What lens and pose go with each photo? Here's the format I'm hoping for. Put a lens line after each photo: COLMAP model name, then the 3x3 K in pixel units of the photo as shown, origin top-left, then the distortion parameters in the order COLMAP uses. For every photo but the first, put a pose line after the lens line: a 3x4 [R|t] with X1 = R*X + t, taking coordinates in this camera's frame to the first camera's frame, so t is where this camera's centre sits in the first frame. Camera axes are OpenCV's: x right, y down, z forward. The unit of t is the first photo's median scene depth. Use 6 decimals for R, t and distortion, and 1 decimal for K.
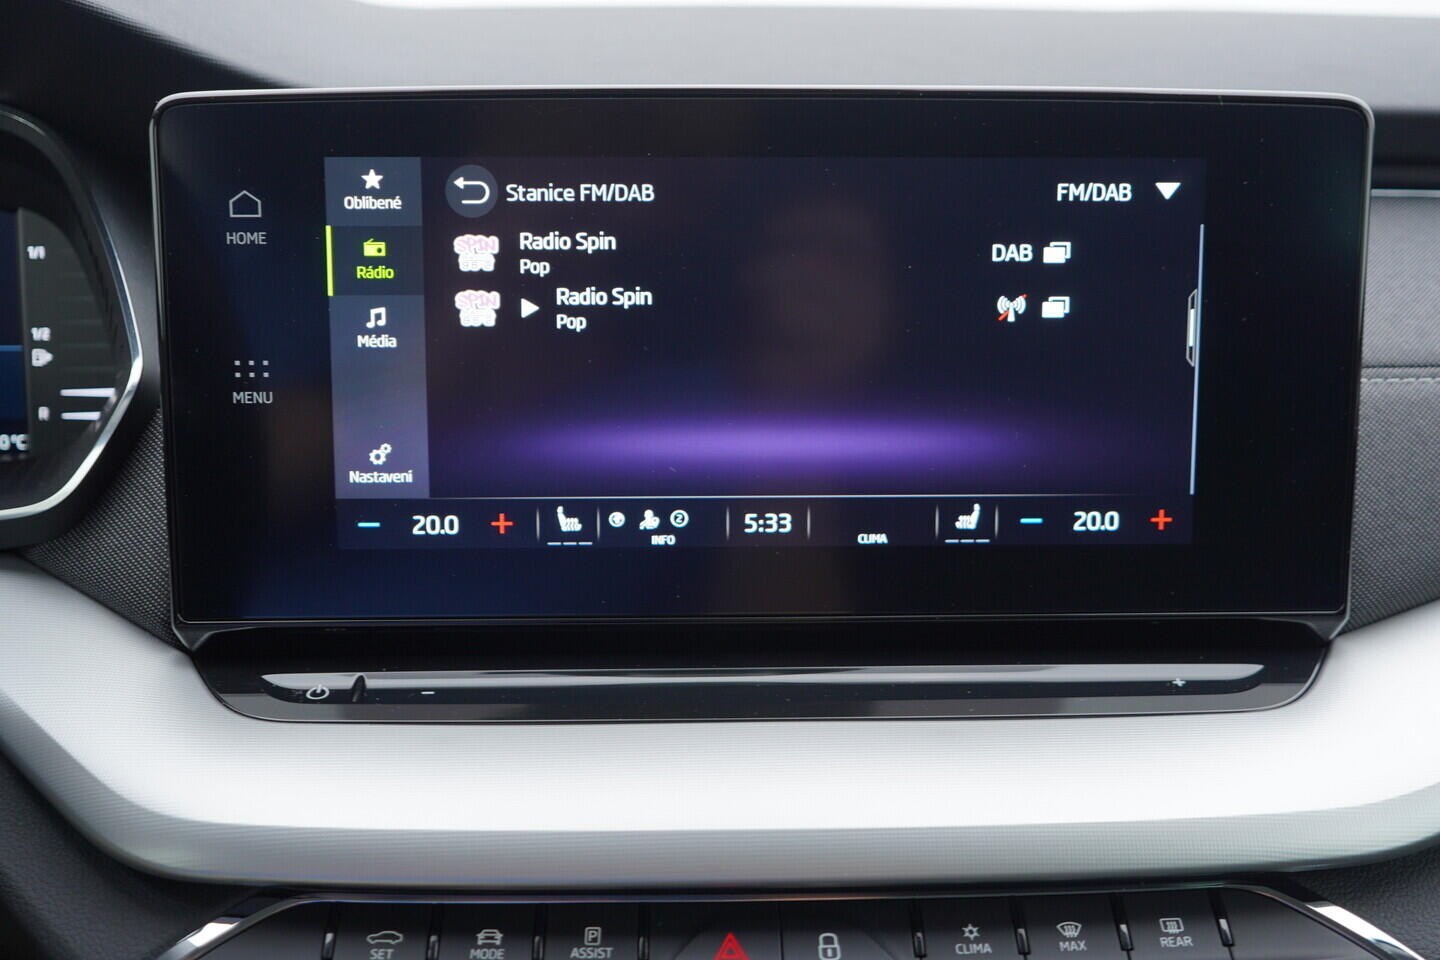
lens RADIAL K [[1499.4, 0, 716.3], [0, 1499.4, 484.0], [0, 0, 1]] dist [0.008108, 0.000000]
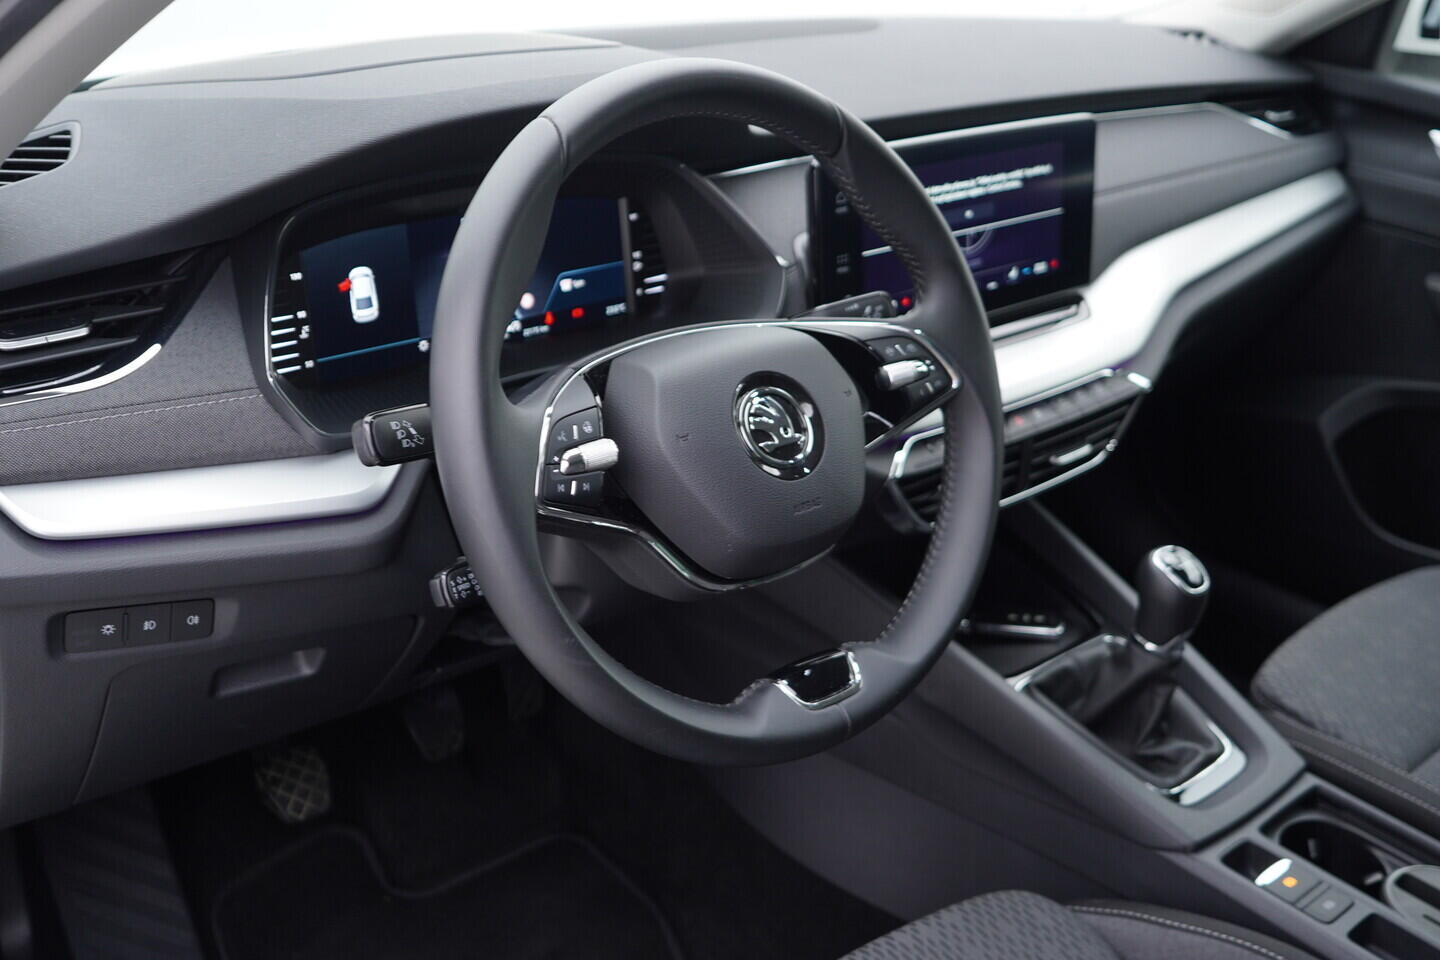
lens RADIAL K [[1499.4, 0, 727.3], [0, 1499.4, 475.6], [0, 0, 1]] dist [0.008108, 0.000000]
pose [[0.761147, -0.234211, 0.604814, -2.122975], [0.126337, 0.968199, 0.215937, -0.297469], [-0.636155, -0.087950, 0.766532, -0.918388]]
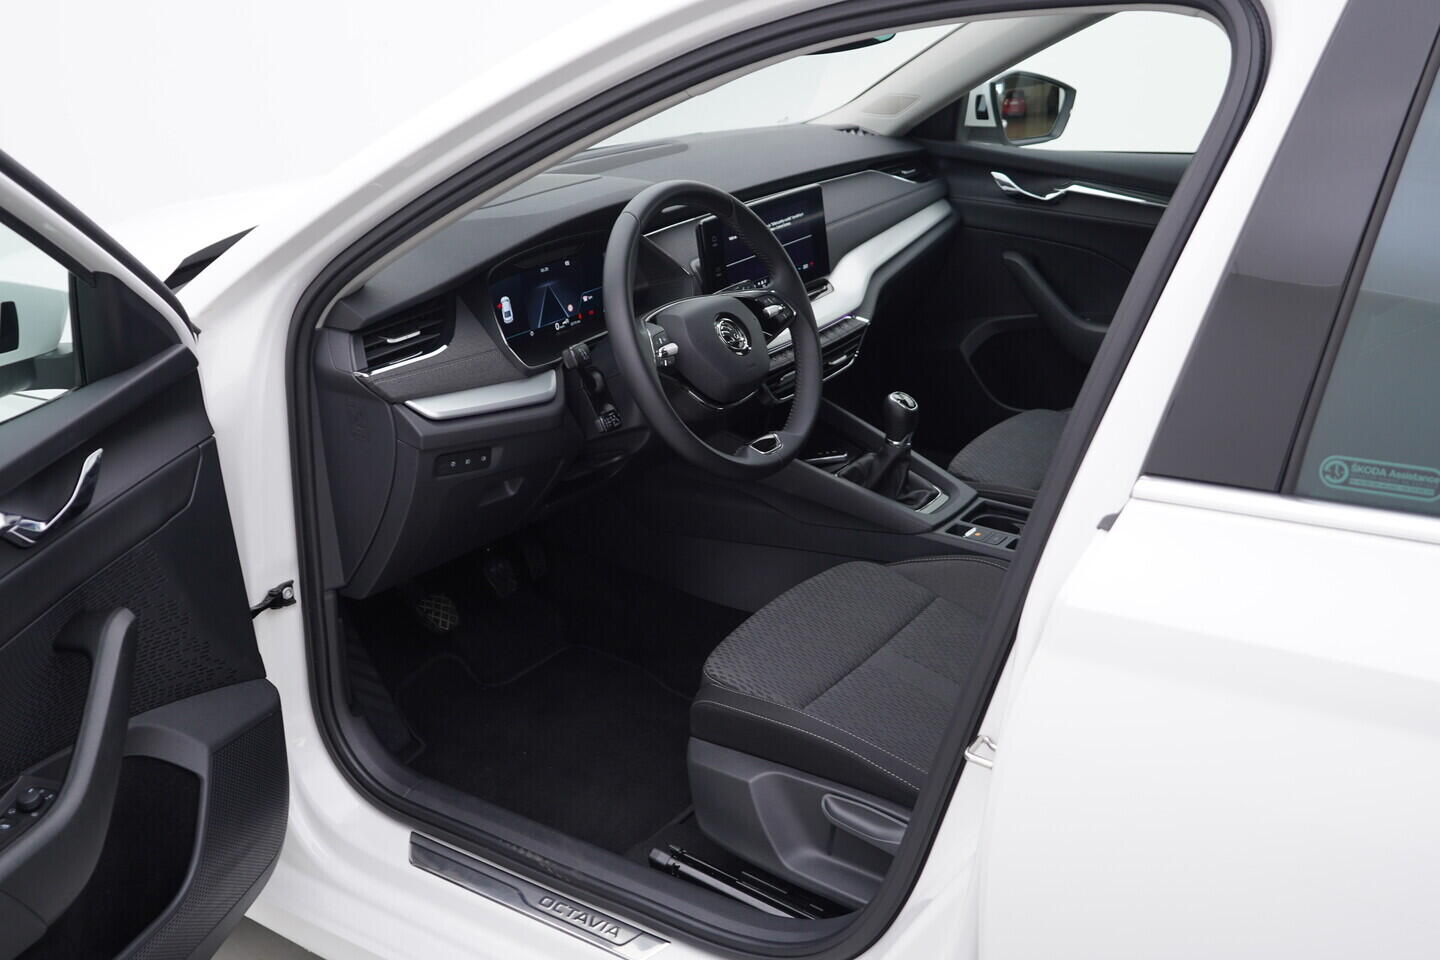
lens RADIAL K [[1499.4, 0, 716.8], [0, 1499.4, 478.3], [0, 0, 1]] dist [0.008108, 0.000000]
pose [[0.580992, -0.304695, 0.754725, -4.425161], [0.232247, 0.950794, 0.205066, -0.449491], [-0.780070, 0.056141, 0.623168, -2.189436]]
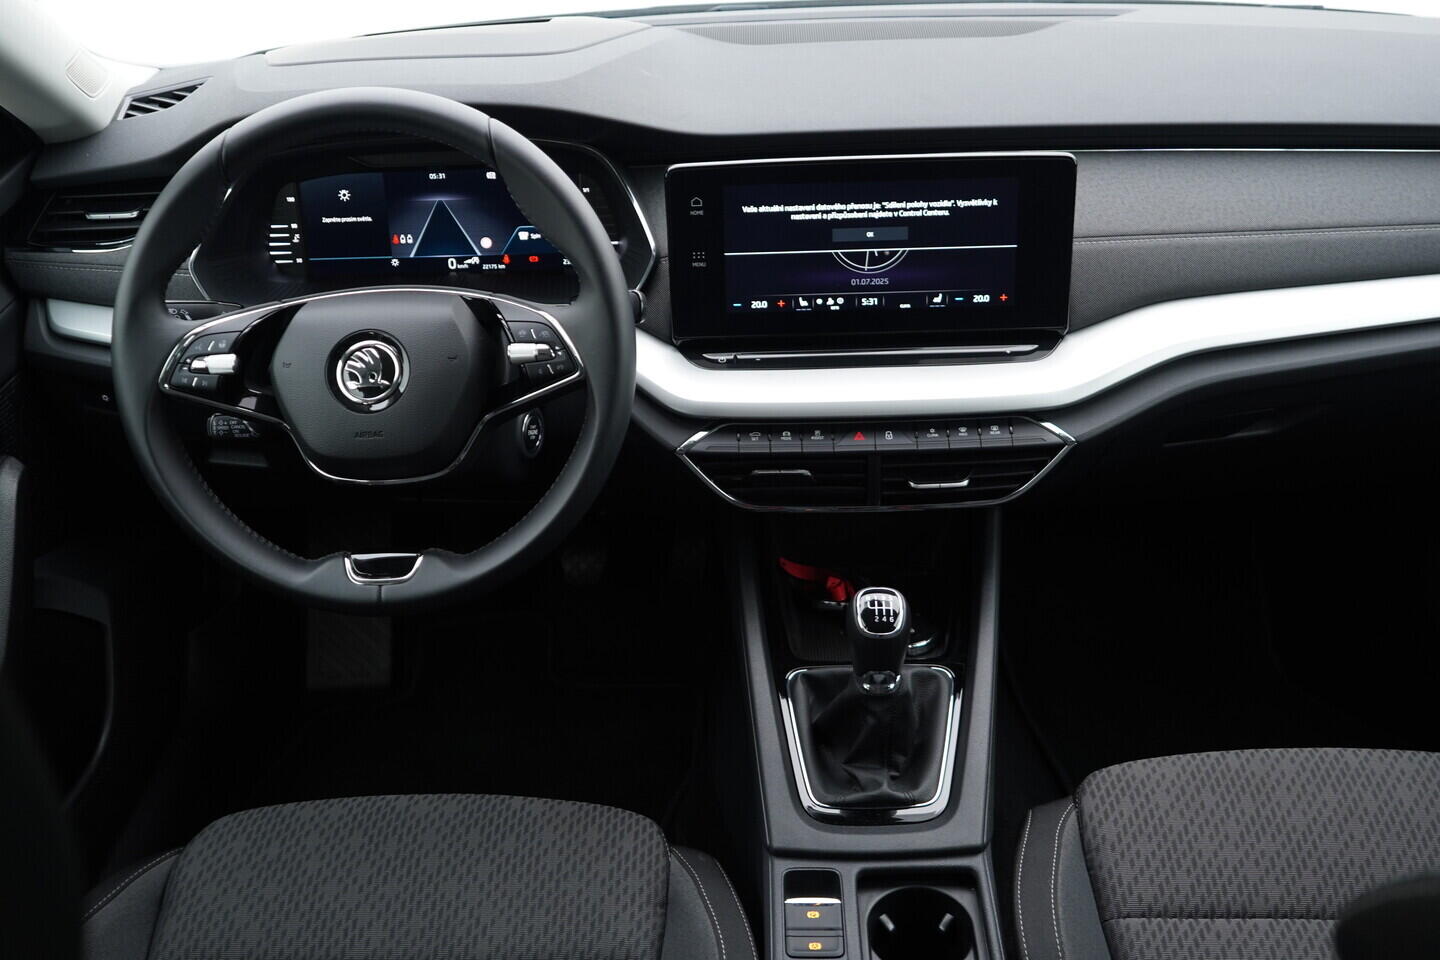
lens RADIAL K [[1499.4, 0, 723.7], [0, 1499.4, 485.6], [0, 0, 1]] dist [0.008108, 0.000000]
pose [[0.998341, -0.010744, -0.056575, -0.091783], [0.025396, 0.963886, 0.265101, -0.422304], [0.051684, -0.266098, 0.962559, -1.997917]]
